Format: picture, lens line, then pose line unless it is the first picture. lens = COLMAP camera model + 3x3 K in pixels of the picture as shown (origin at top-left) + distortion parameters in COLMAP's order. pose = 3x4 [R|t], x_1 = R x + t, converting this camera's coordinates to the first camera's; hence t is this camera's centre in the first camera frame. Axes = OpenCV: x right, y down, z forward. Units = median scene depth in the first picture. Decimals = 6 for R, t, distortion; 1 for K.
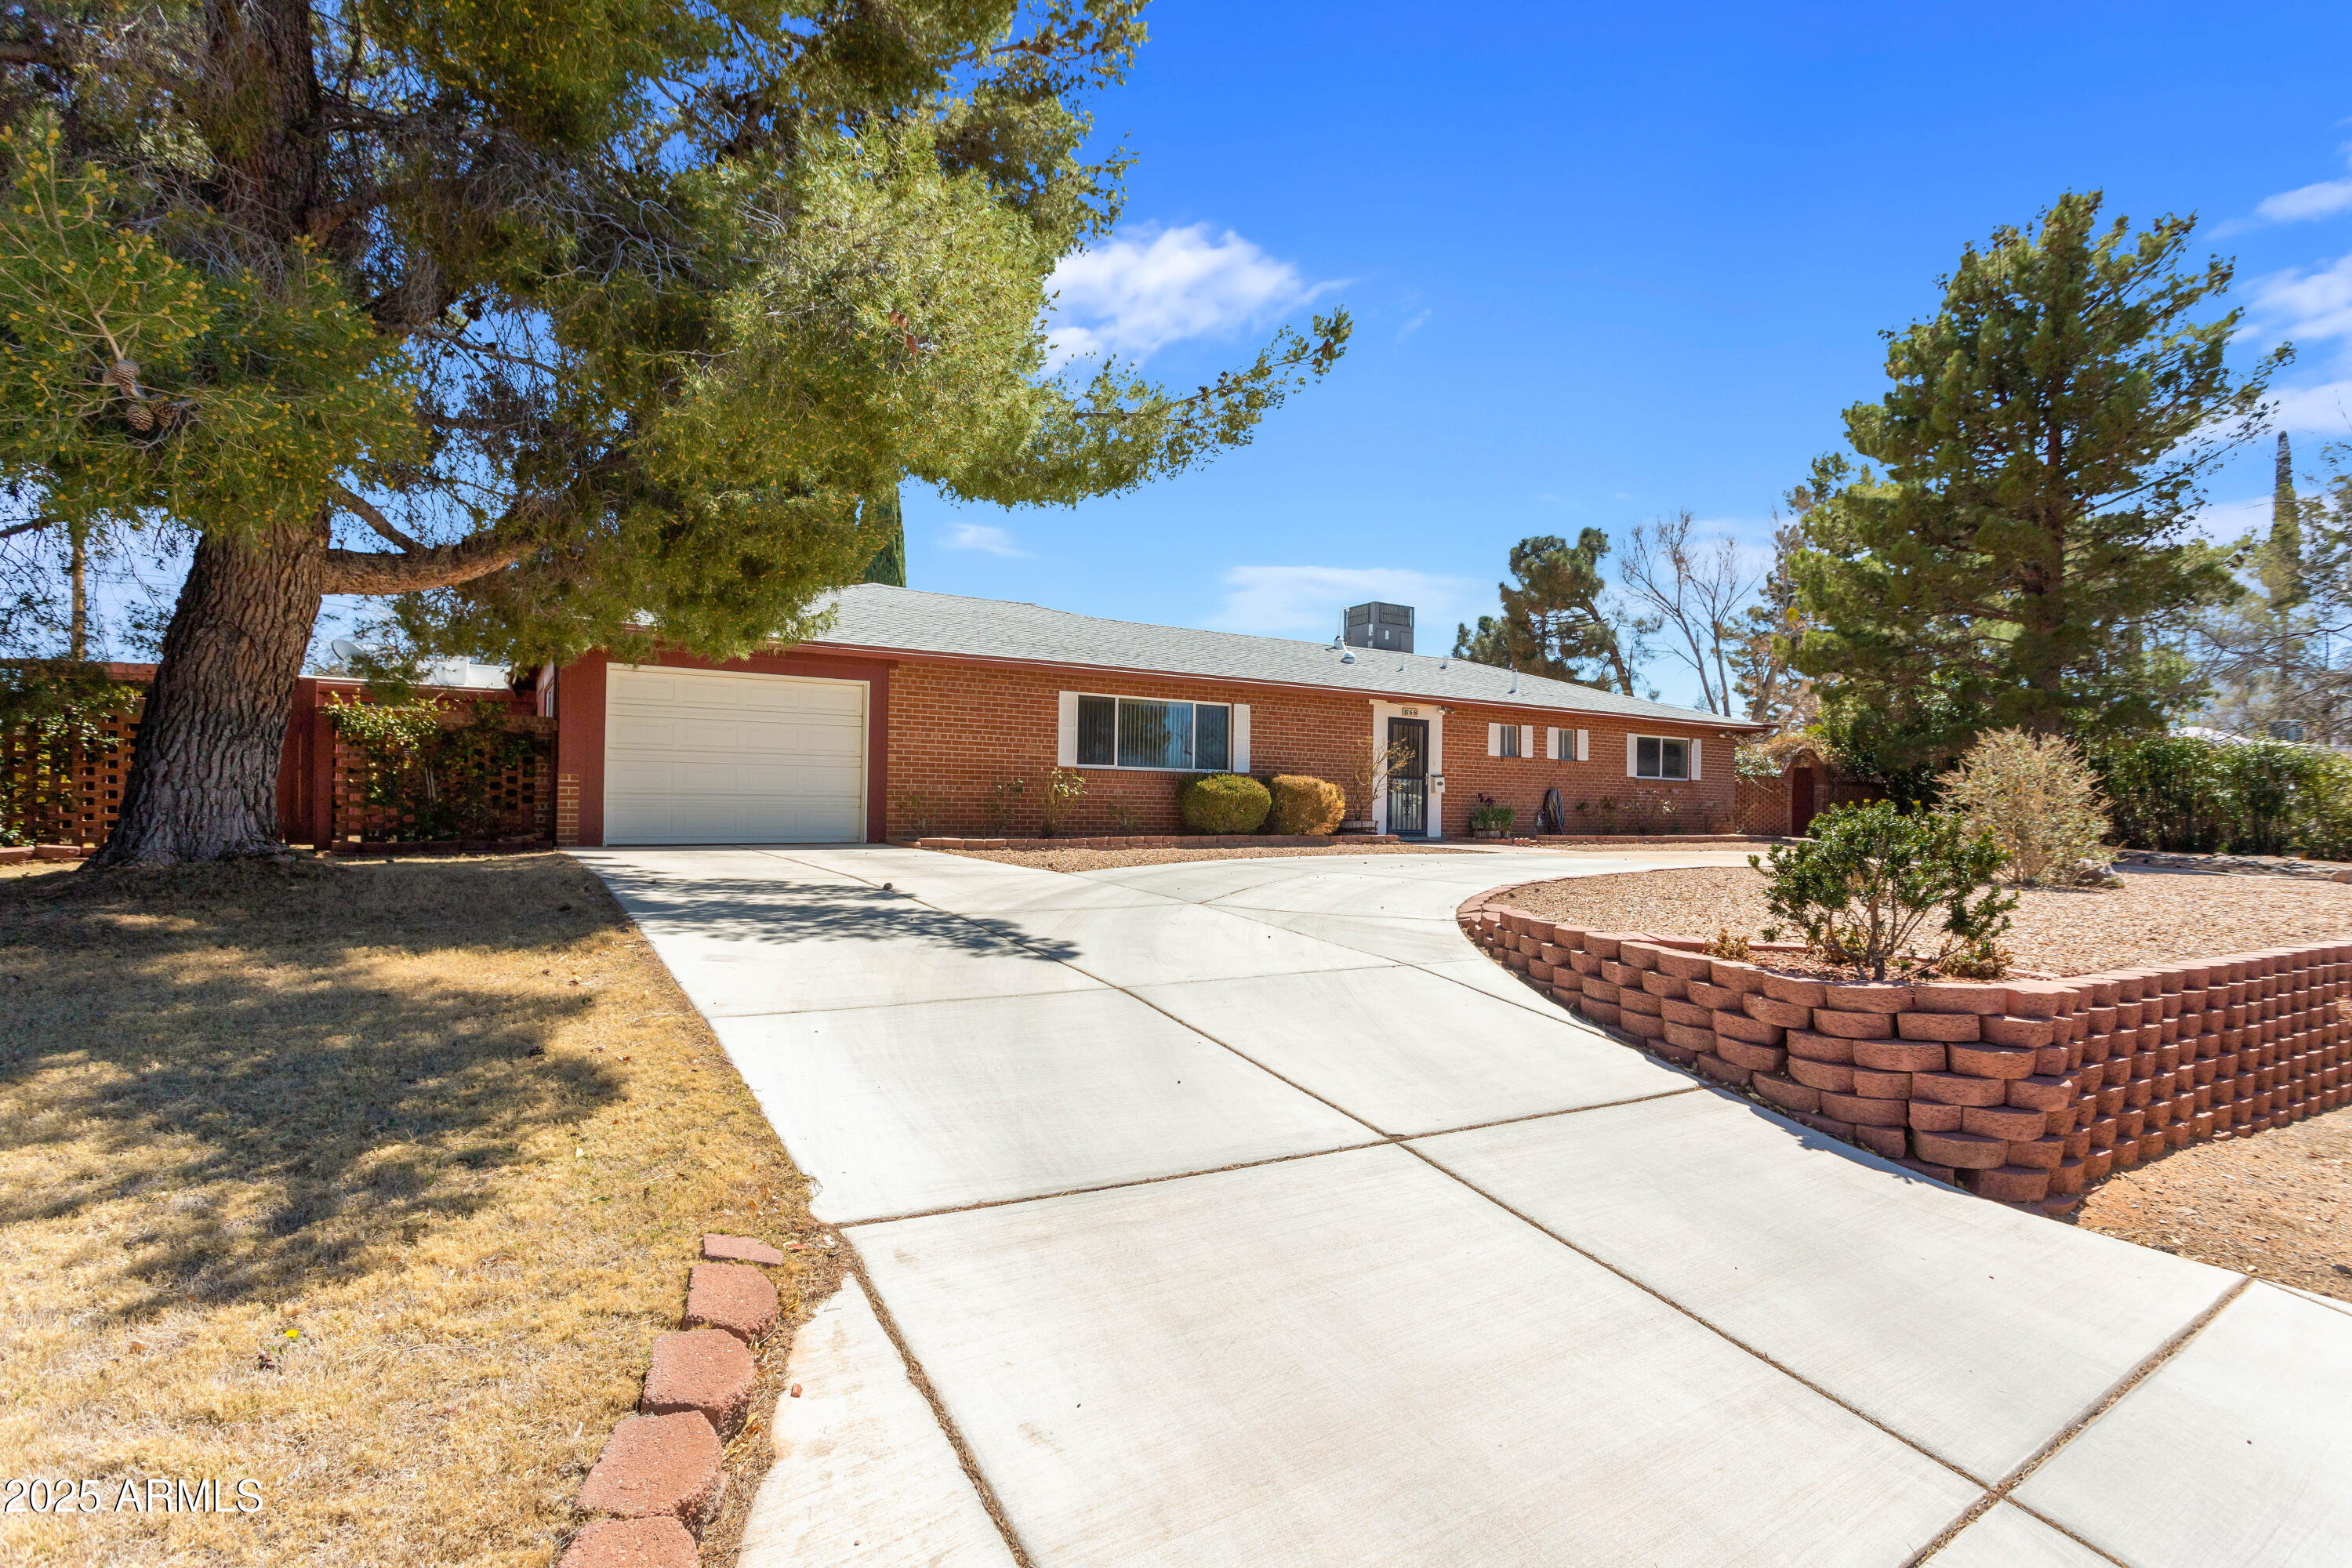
lens RADIAL K [[1130.9, 0, 1165.7], [0, 1130.9, 793.6], [0, 0, 1]] dist [0.002976, 0.001192]
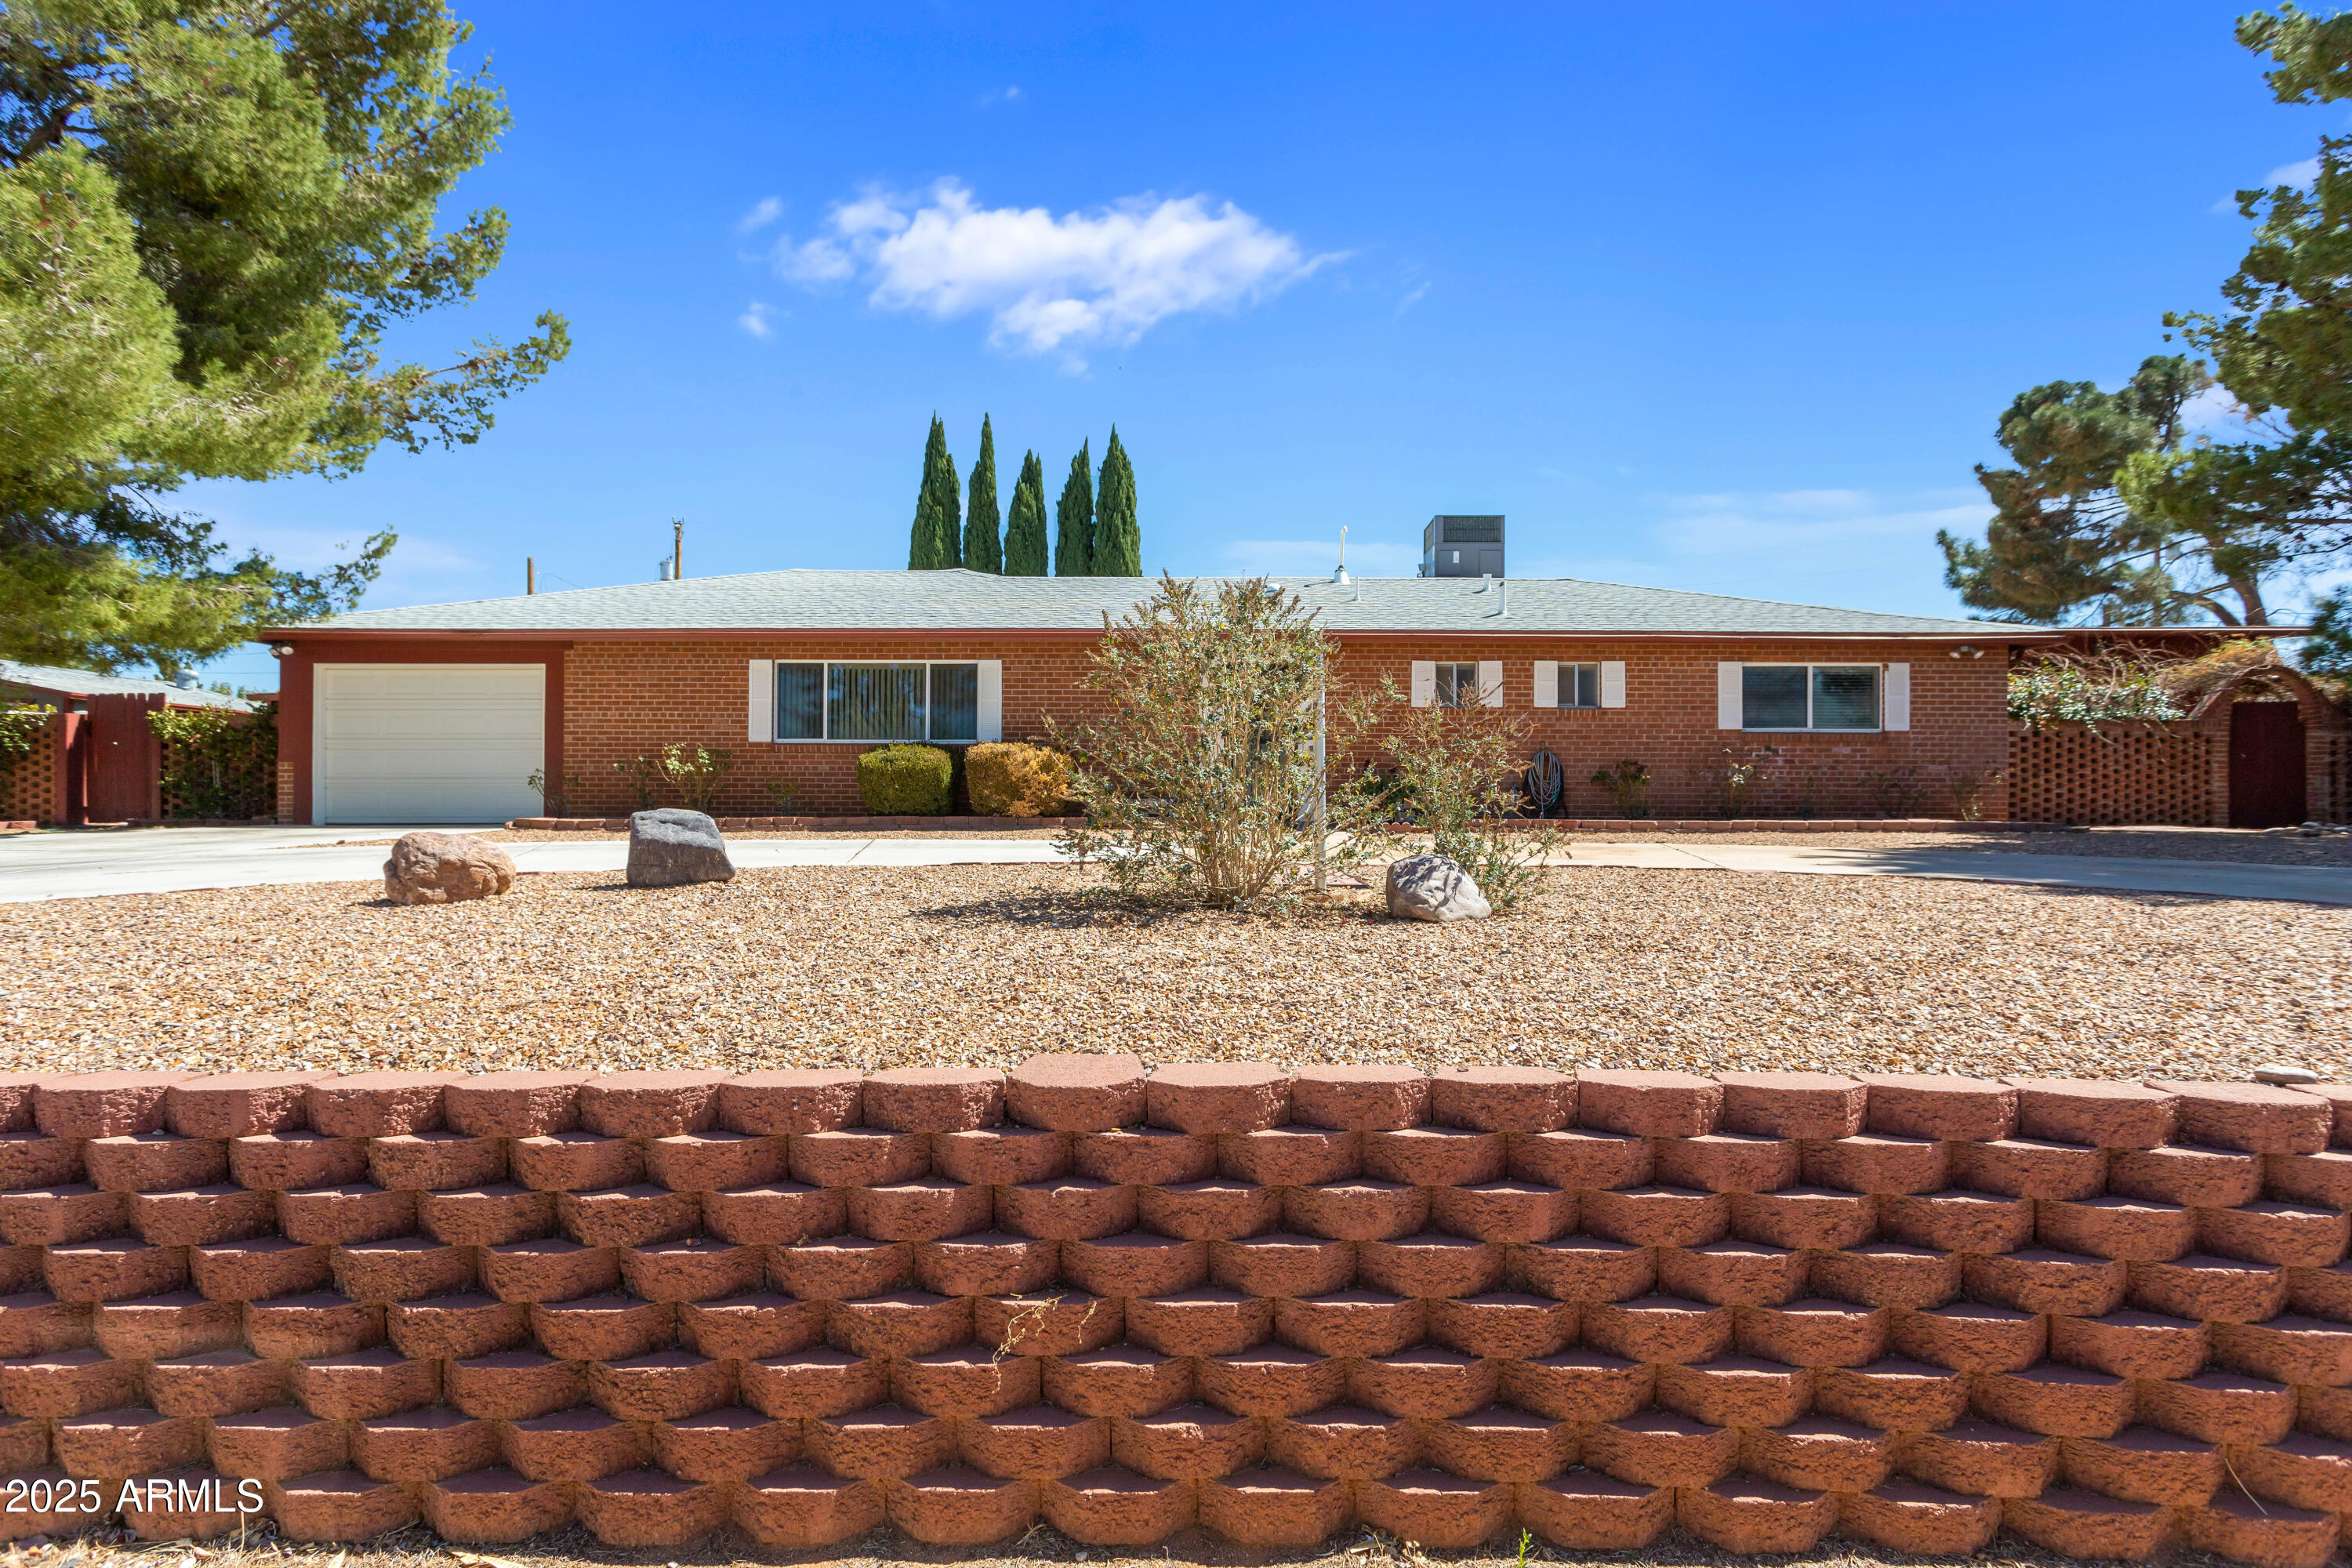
lens RADIAL K [[1130.9, 0, 1165.7], [0, 1130.9, 793.6], [0, 0, 1]] dist [0.002976, 0.001192]
pose [[0.854068, -0.012382, -0.520013, 0.518585], [0.018134, 0.999818, 0.005977, 0.014660], [0.519845, -0.014535, 0.854137, 0.294024]]
